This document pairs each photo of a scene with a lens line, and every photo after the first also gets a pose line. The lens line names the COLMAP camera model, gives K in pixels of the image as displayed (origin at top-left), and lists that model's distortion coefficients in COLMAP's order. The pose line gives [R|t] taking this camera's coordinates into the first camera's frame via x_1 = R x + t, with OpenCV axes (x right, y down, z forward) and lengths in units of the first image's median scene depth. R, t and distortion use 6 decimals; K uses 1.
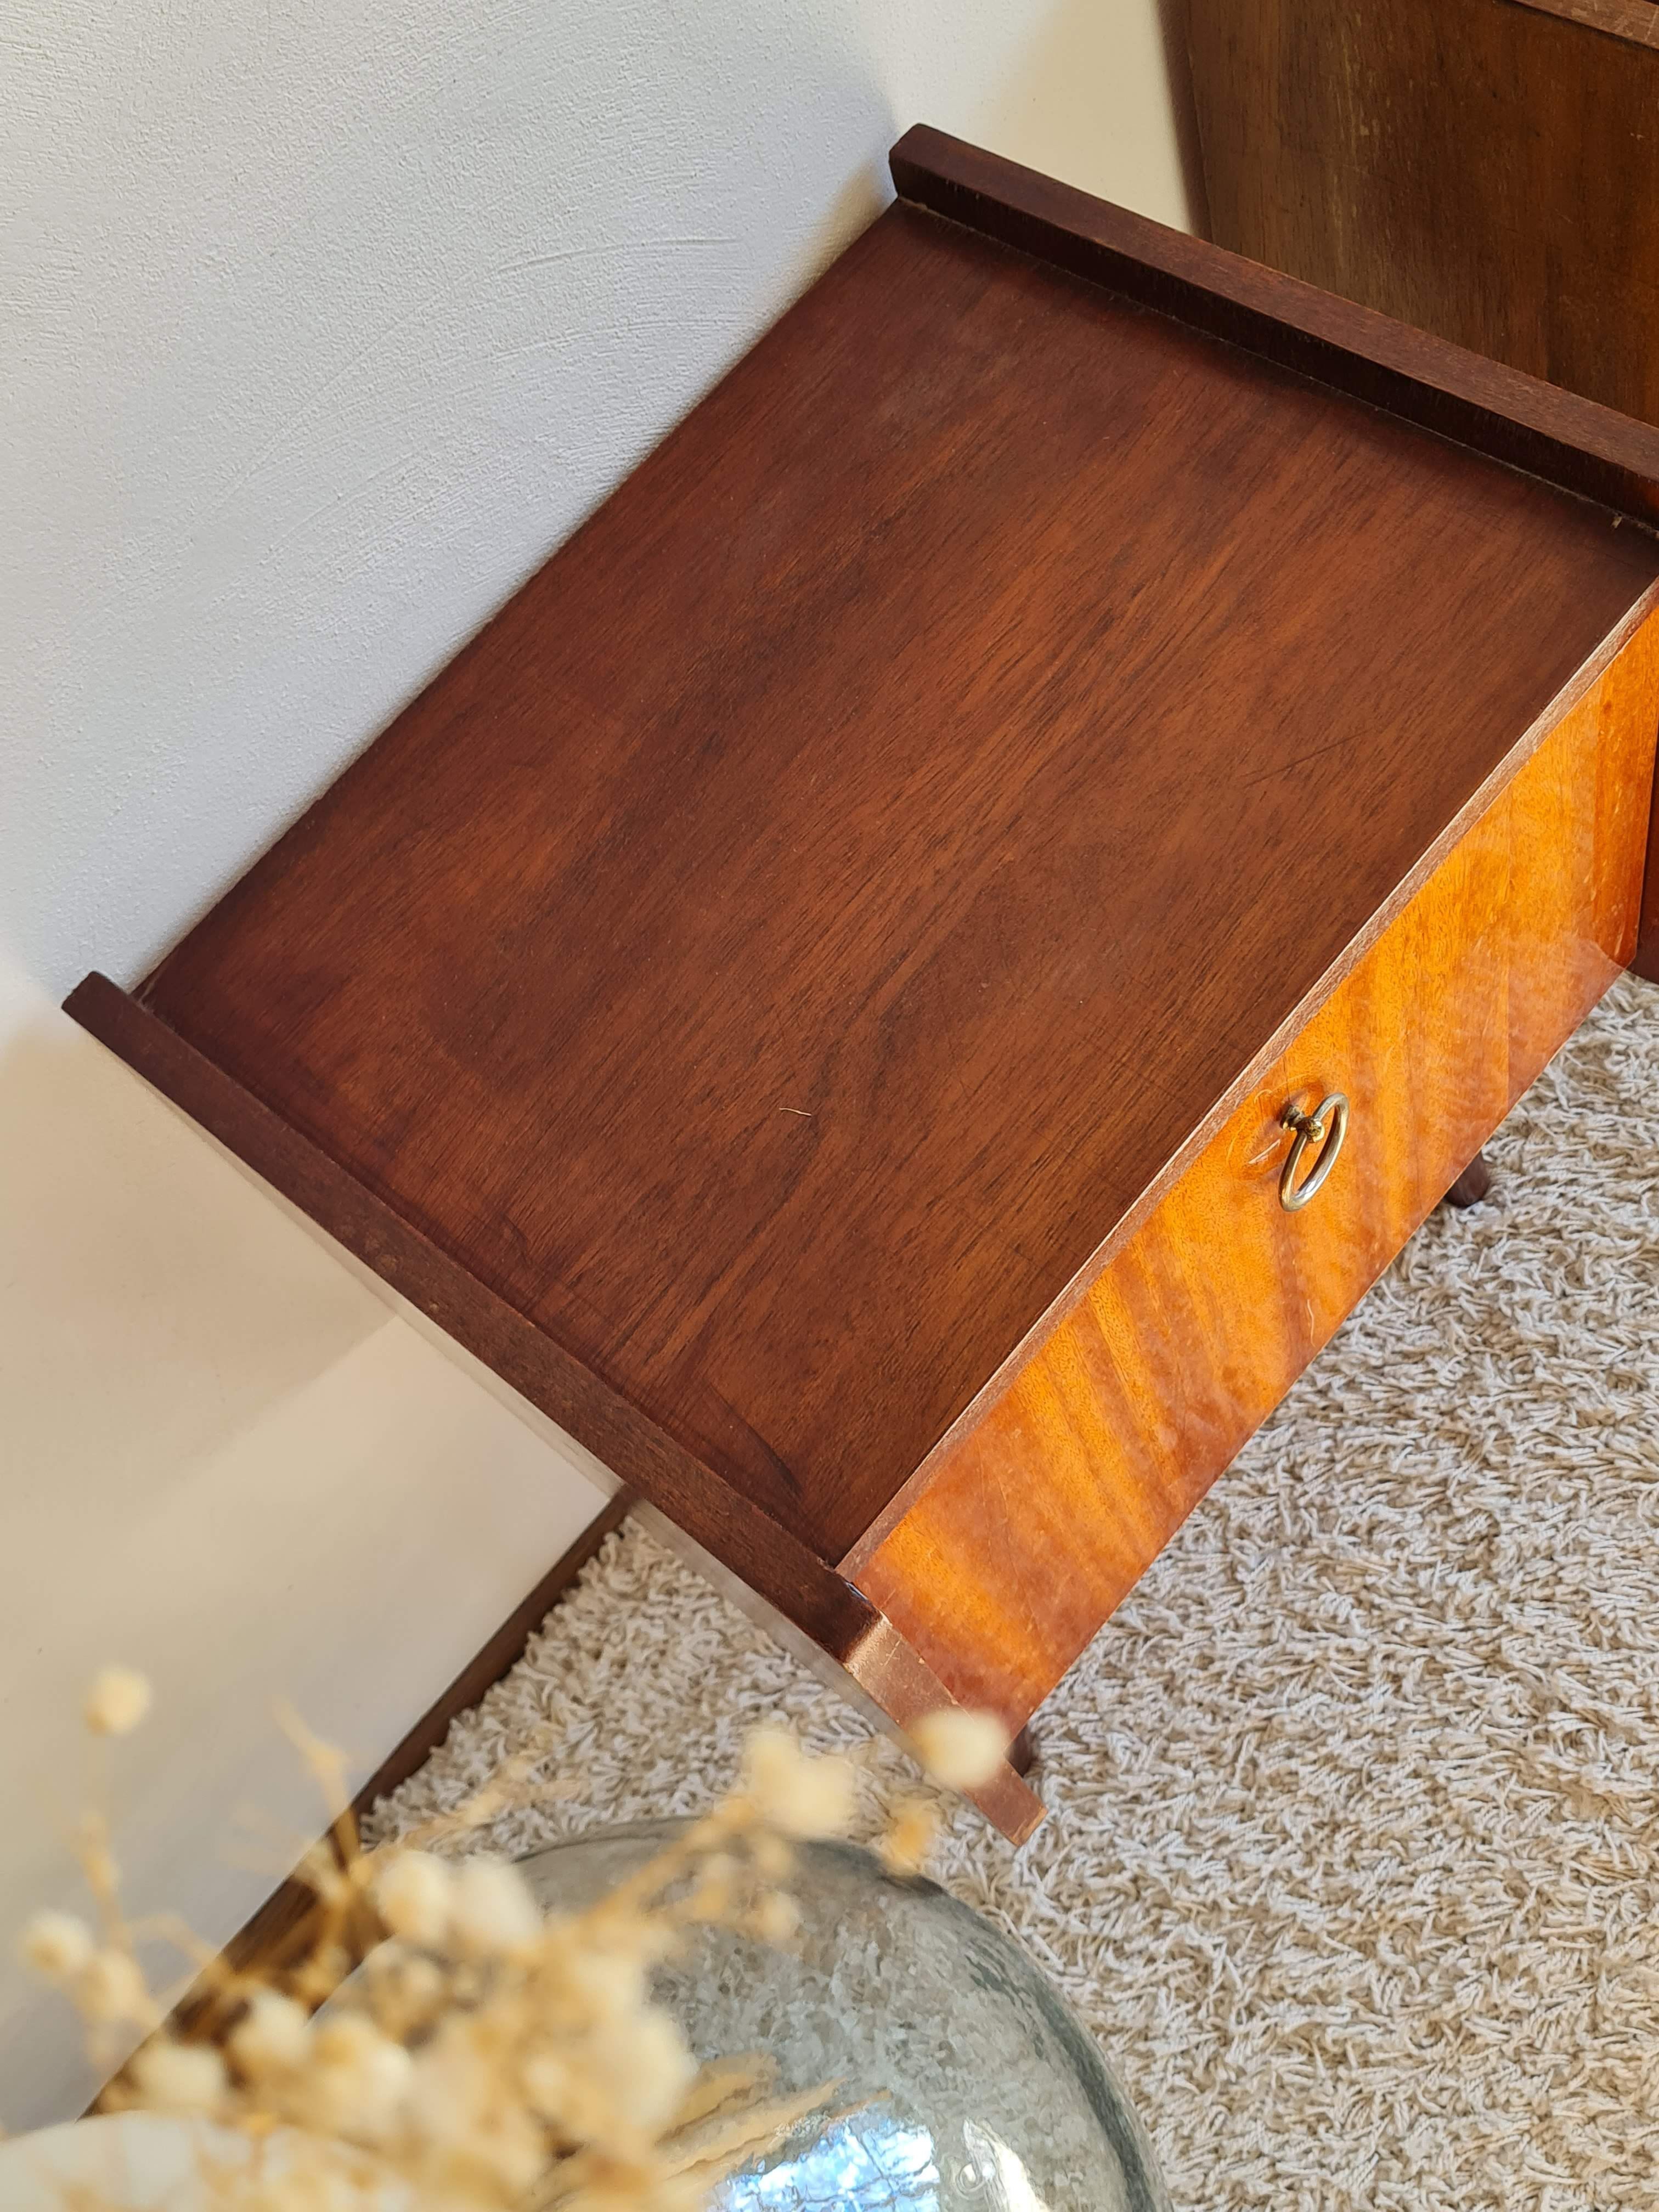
lens RADIAL K [[2355.1, 0, 820.3], [0, 2355.1, 1080.7], [0, 0, 1]] dist [0.050854, 0.000000]
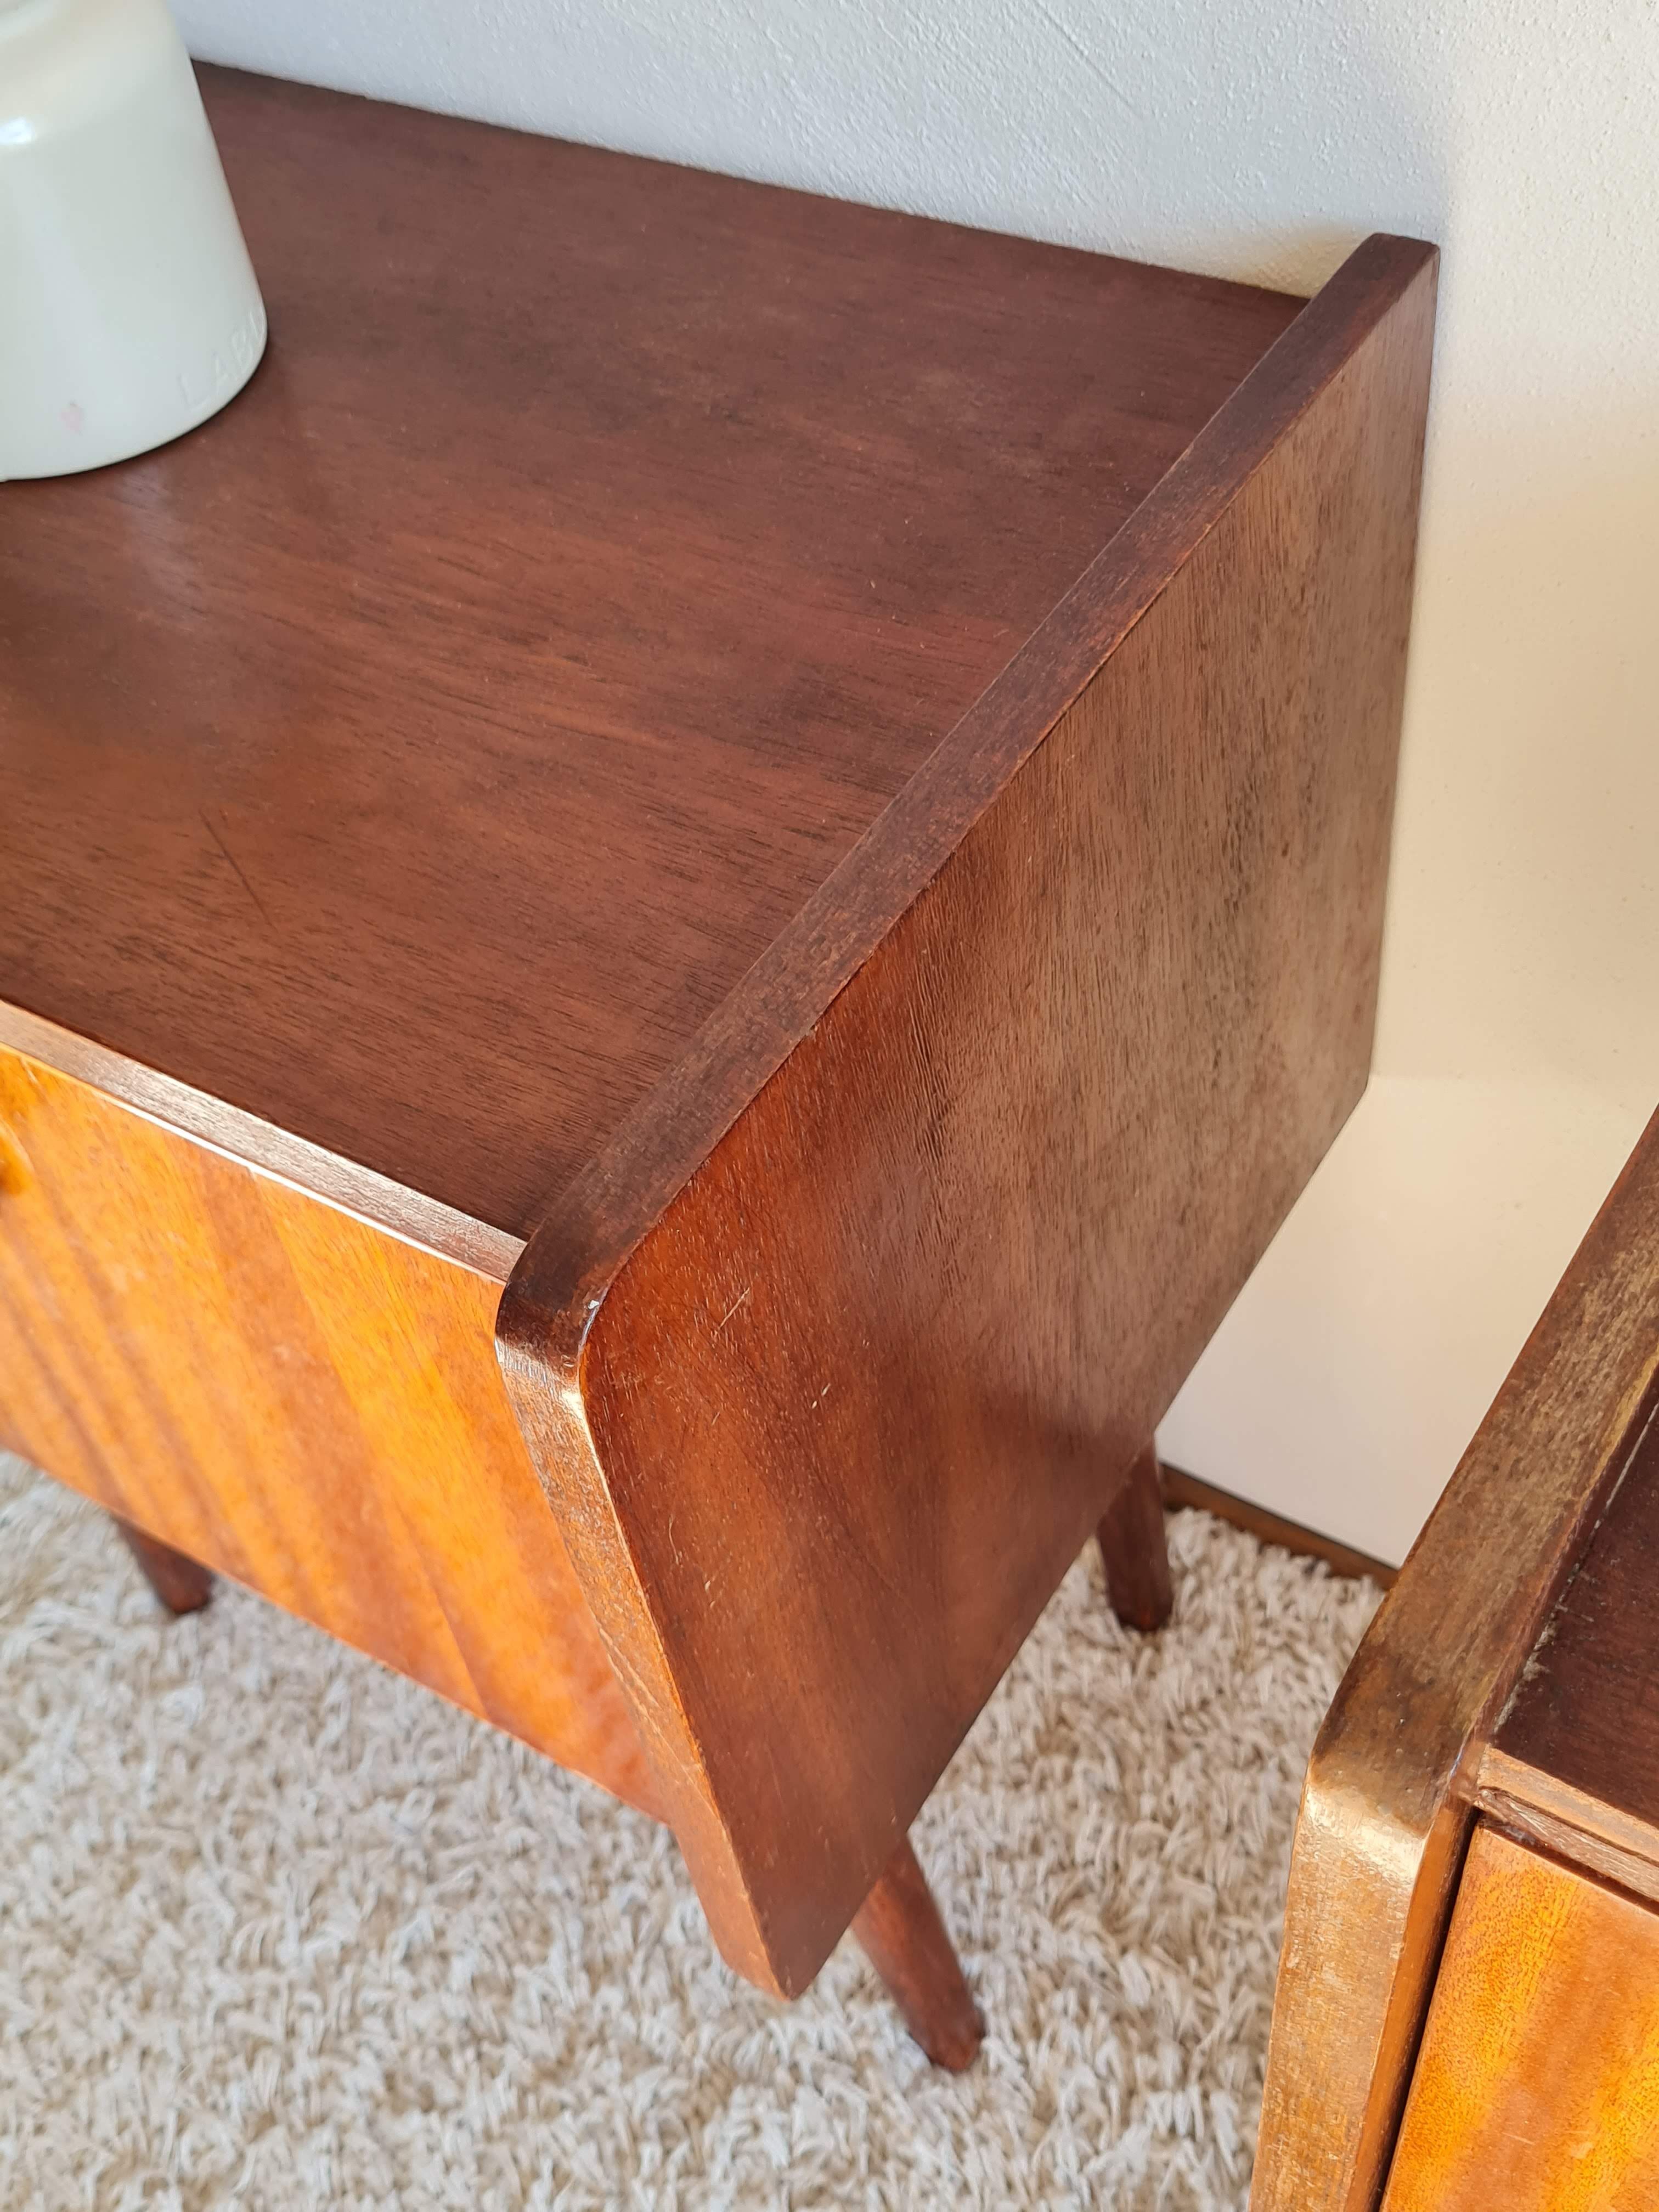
lens RADIAL K [[2355.1, 0, 810.5], [0, 2355.1, 1128.4], [0, 0, 1]] dist [0.050854, 0.000000]
pose [[0.188750, 0.871331, -0.452941, 0.376796], [-0.843013, 0.380336, 0.380358, -0.311771], [0.503688, 0.310043, 0.806332, 0.361020]]
